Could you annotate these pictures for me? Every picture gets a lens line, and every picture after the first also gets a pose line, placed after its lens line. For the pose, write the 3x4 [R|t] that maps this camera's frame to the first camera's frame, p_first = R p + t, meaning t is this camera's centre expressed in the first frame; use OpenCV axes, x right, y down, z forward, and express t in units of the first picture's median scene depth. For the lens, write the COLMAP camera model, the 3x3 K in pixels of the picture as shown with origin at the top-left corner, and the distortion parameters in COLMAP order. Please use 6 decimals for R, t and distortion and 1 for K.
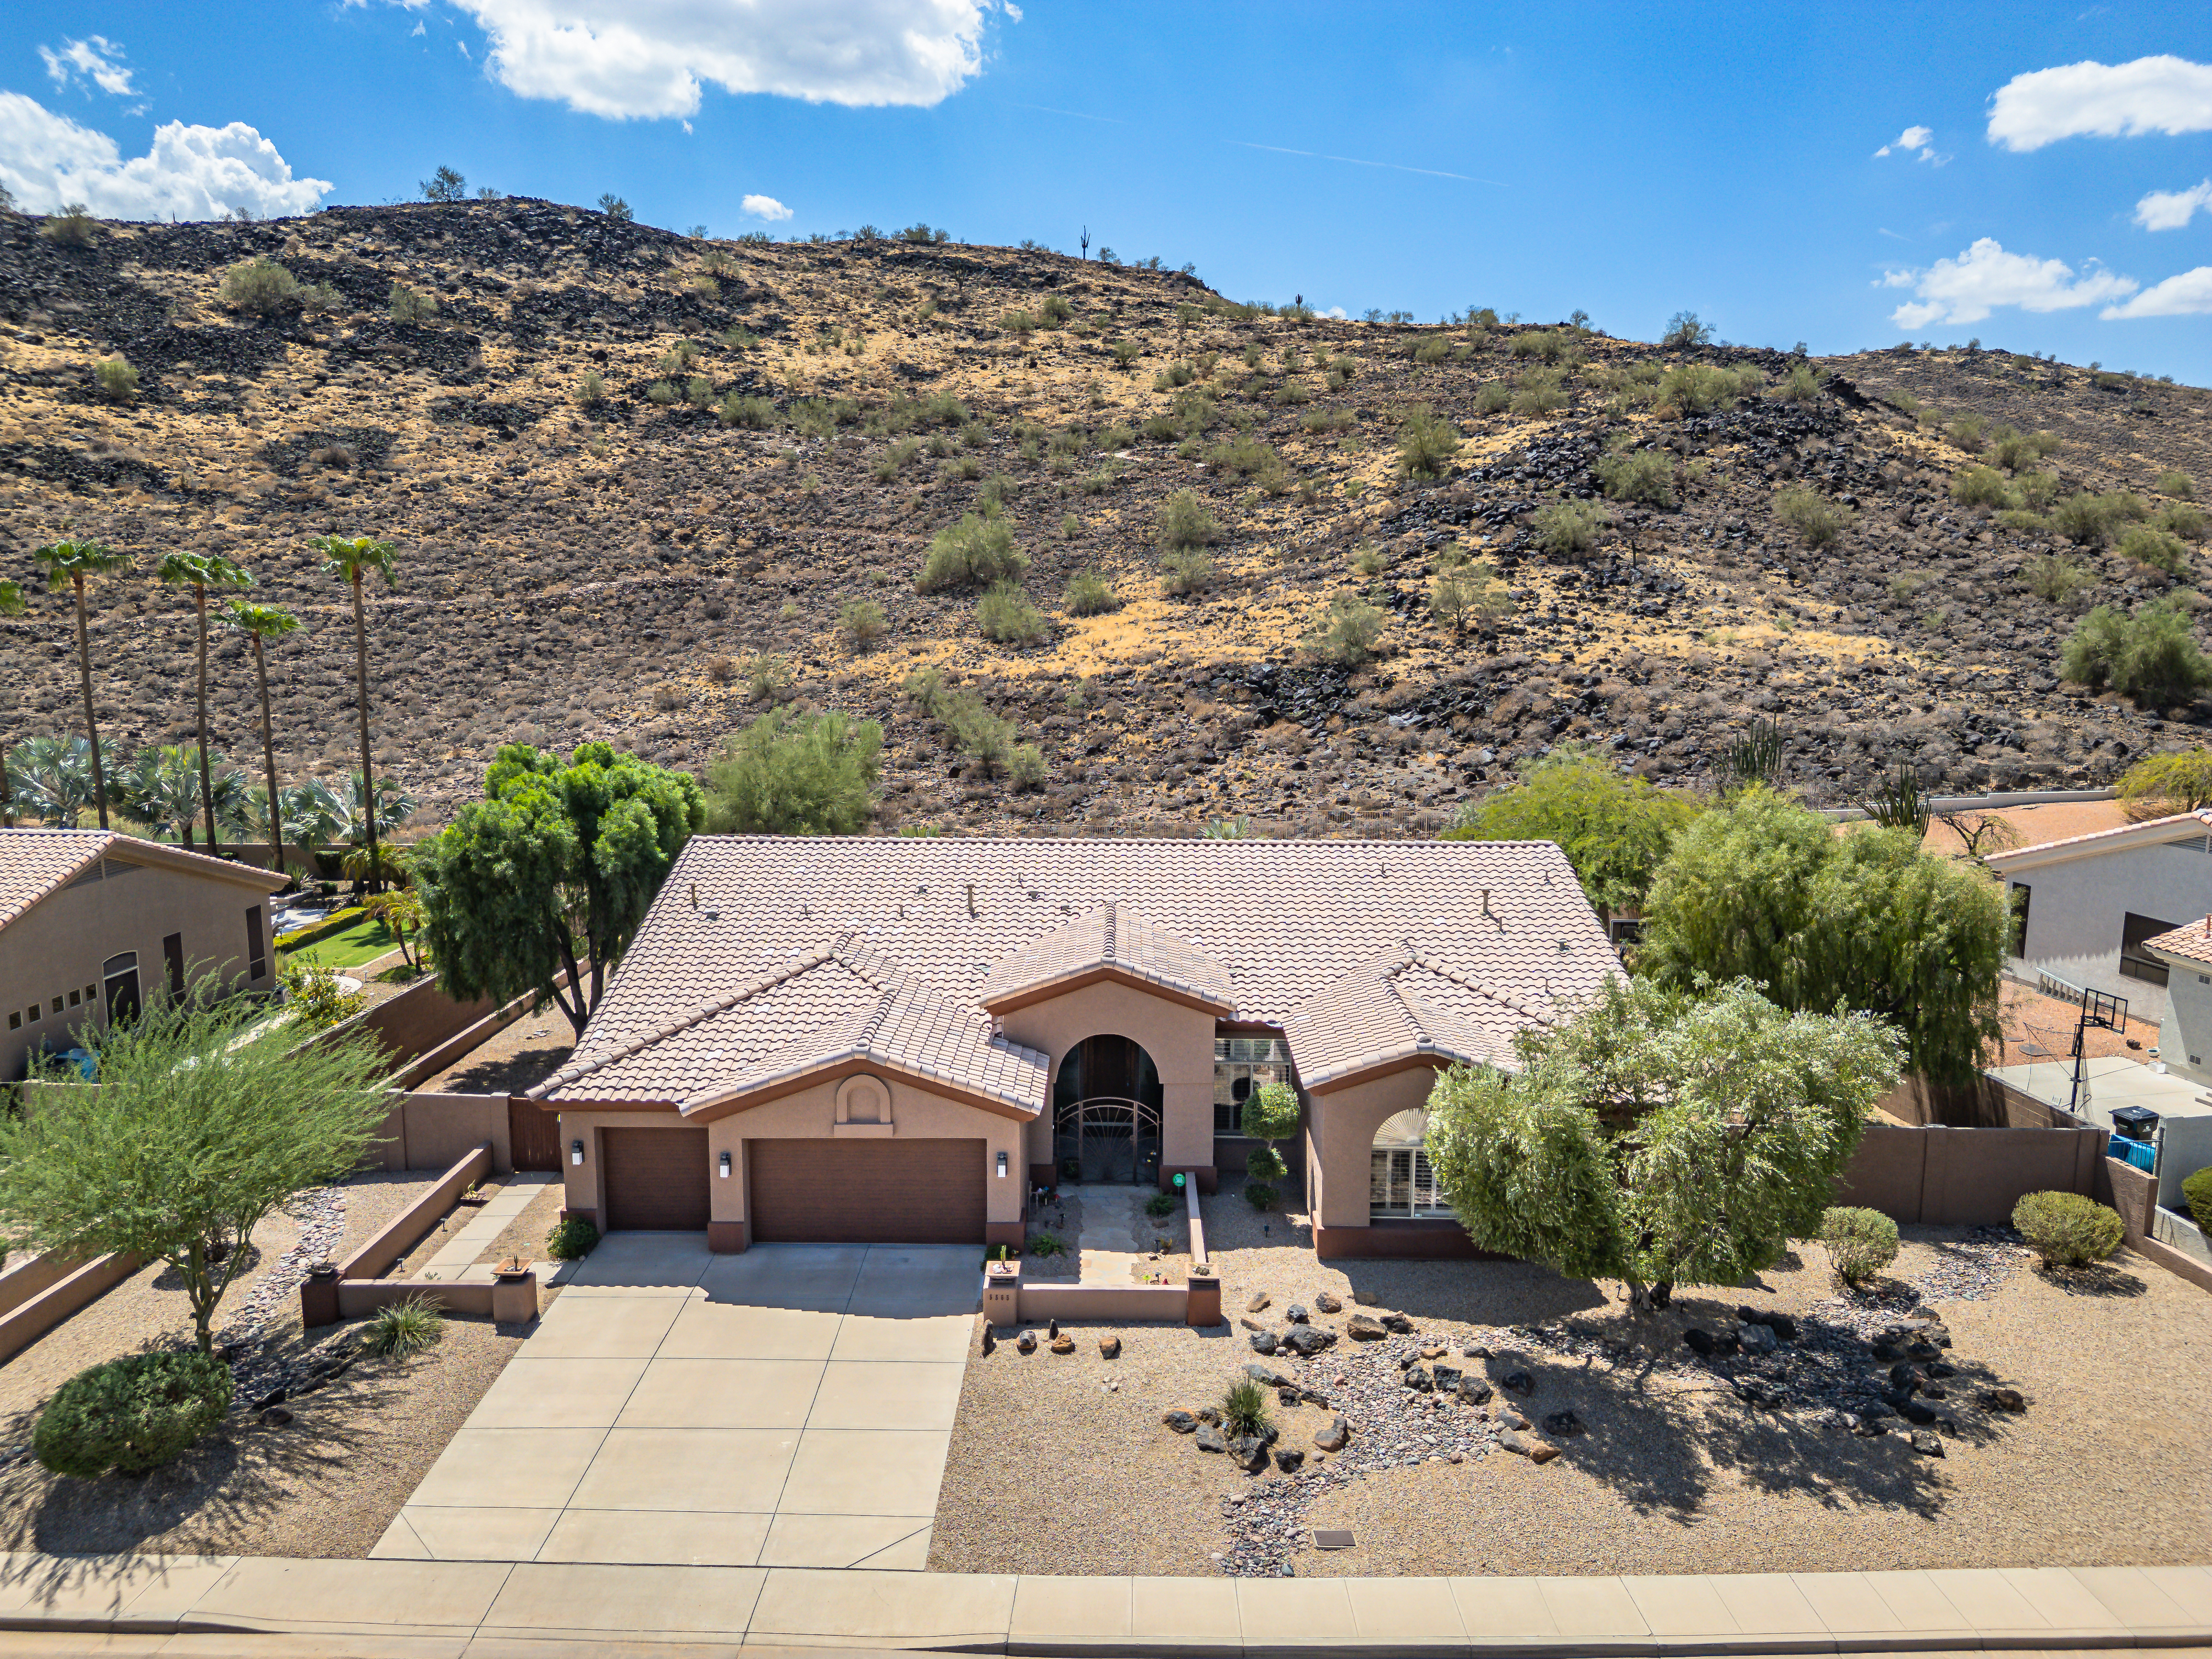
lens RADIAL K [[1557.0, 0, 1101.5], [0, 1557.0, 837.1], [0, 0, 1]] dist [0.054684, -0.046628]
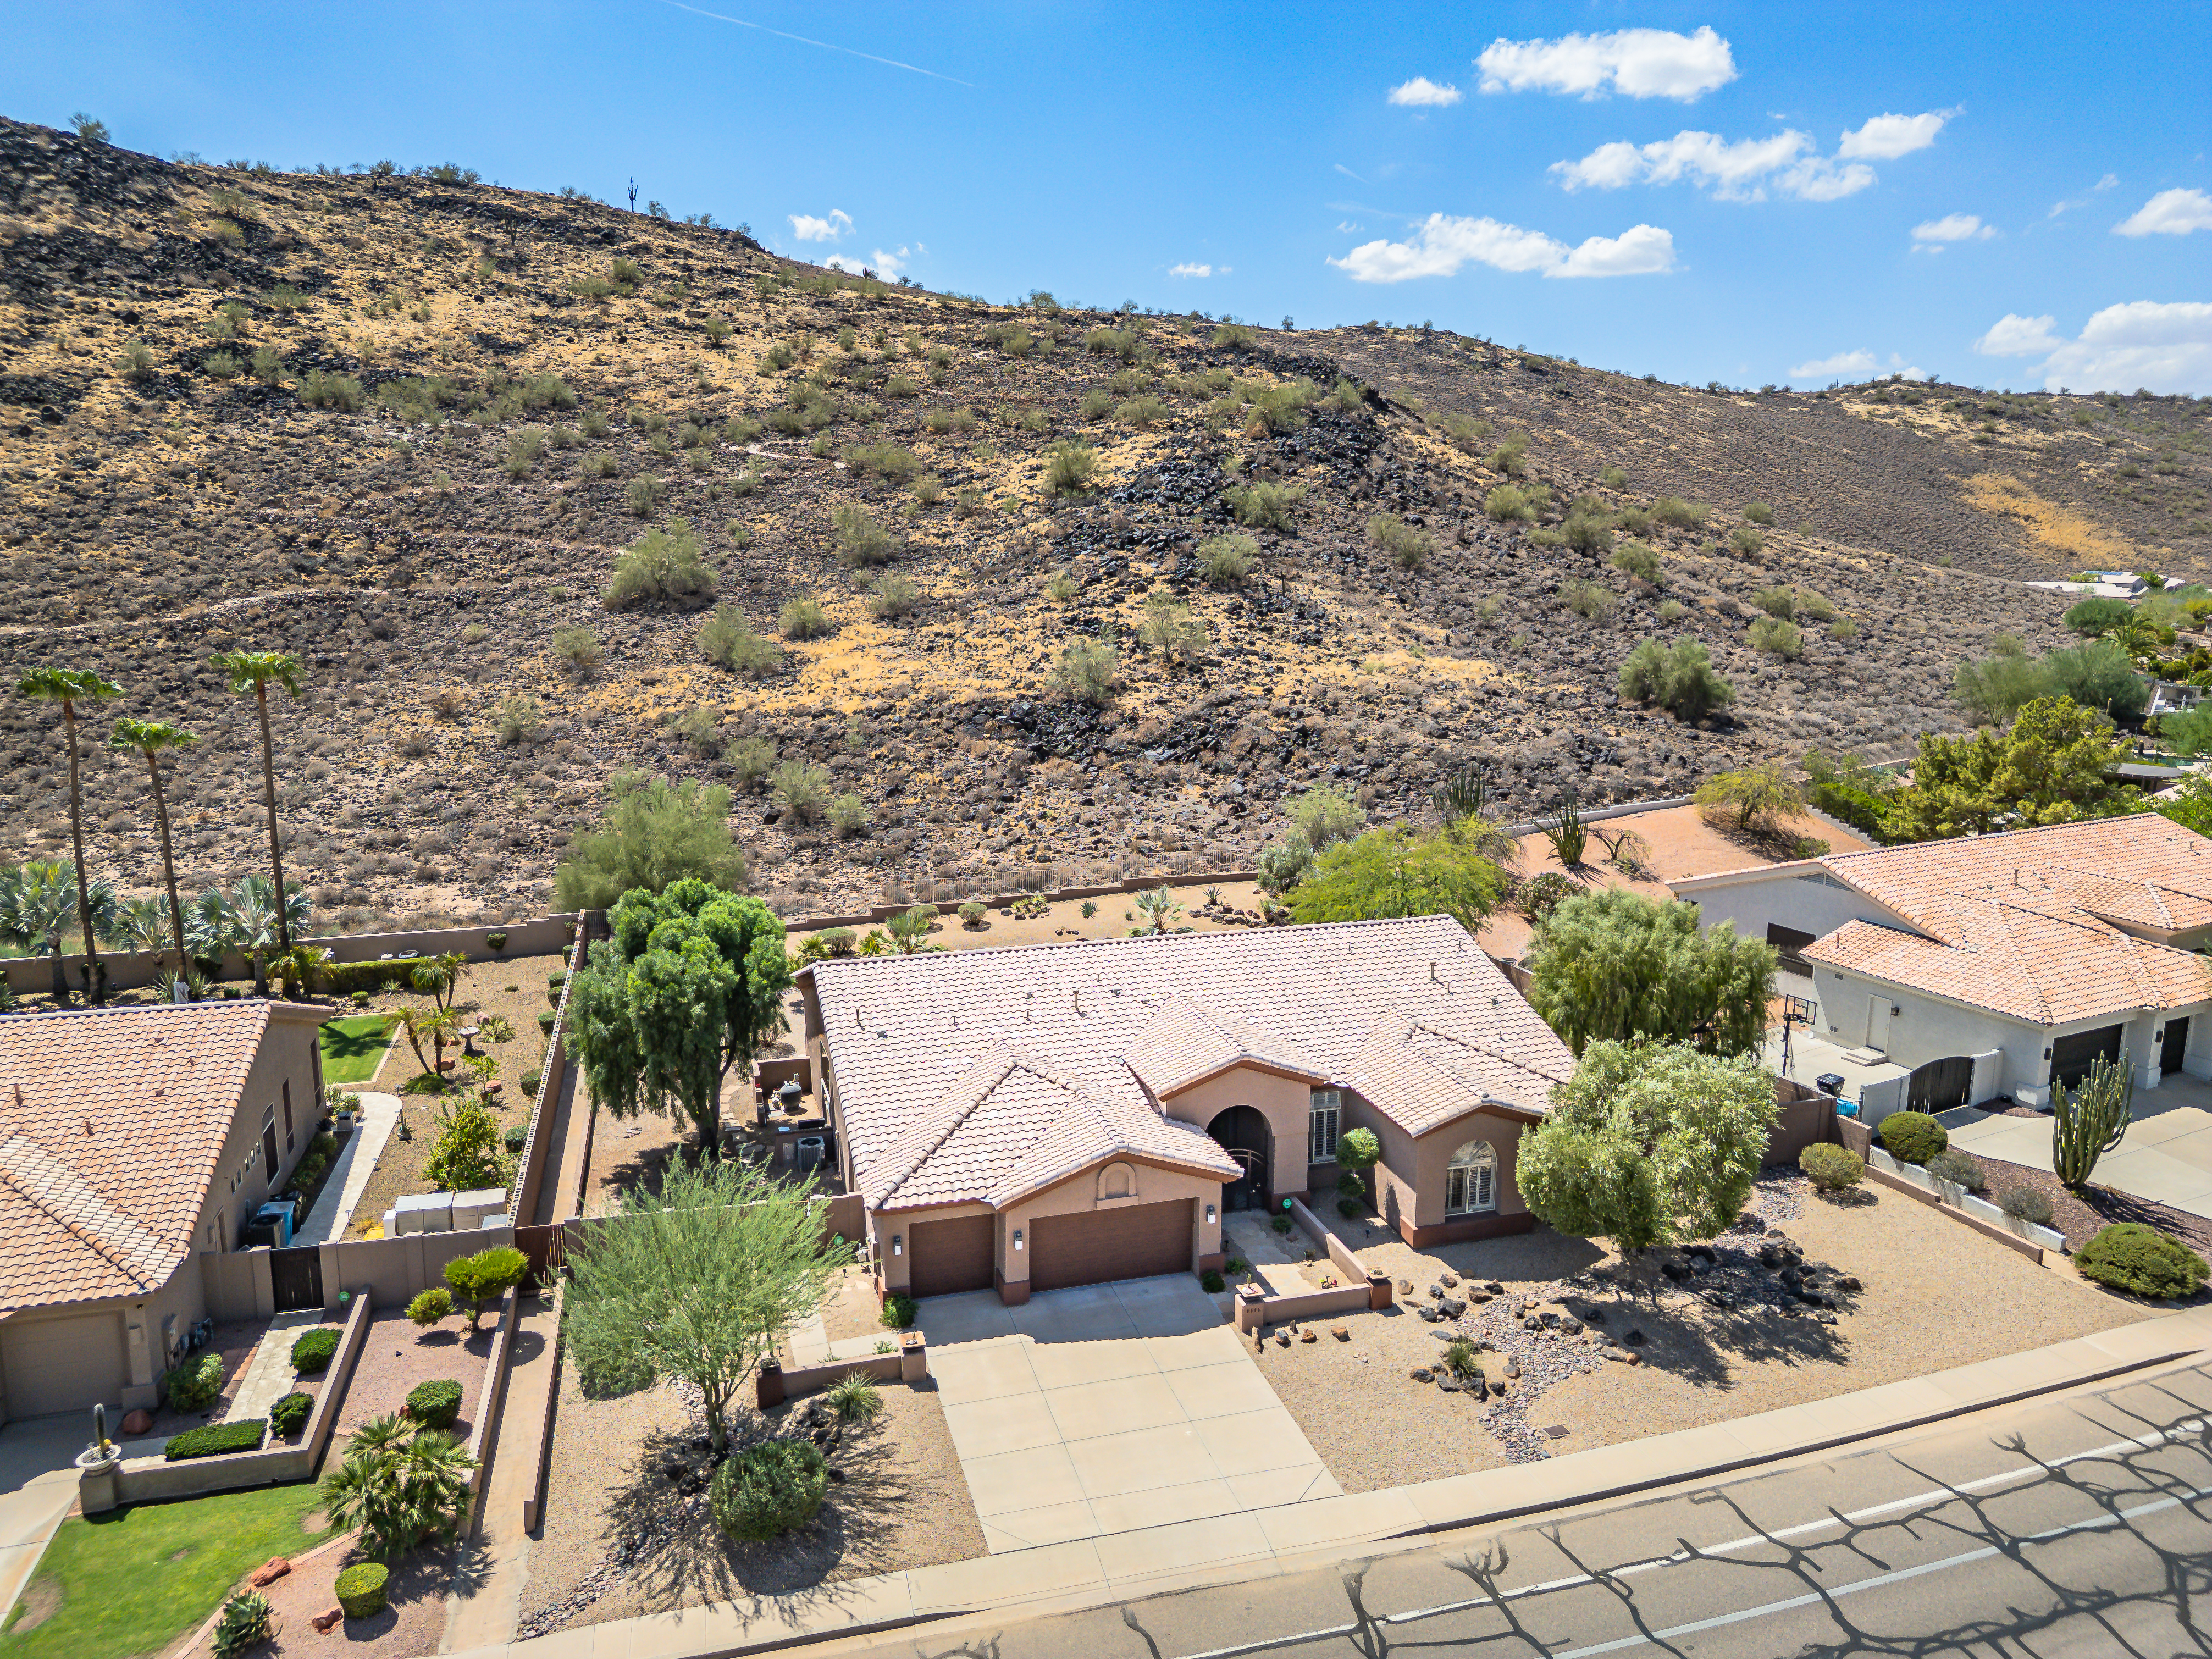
lens RADIAL K [[1555.9, 0, 1096.9], [0, 1555.9, 830.5], [0, 0, 1]] dist [0.067436, -0.056288]
pose [[0.953001, -0.058009, 0.297360, -0.123753], [0.046614, 0.997886, 0.045276, -0.044570], [-0.299358, -0.029287, 0.953691, -0.065188]]
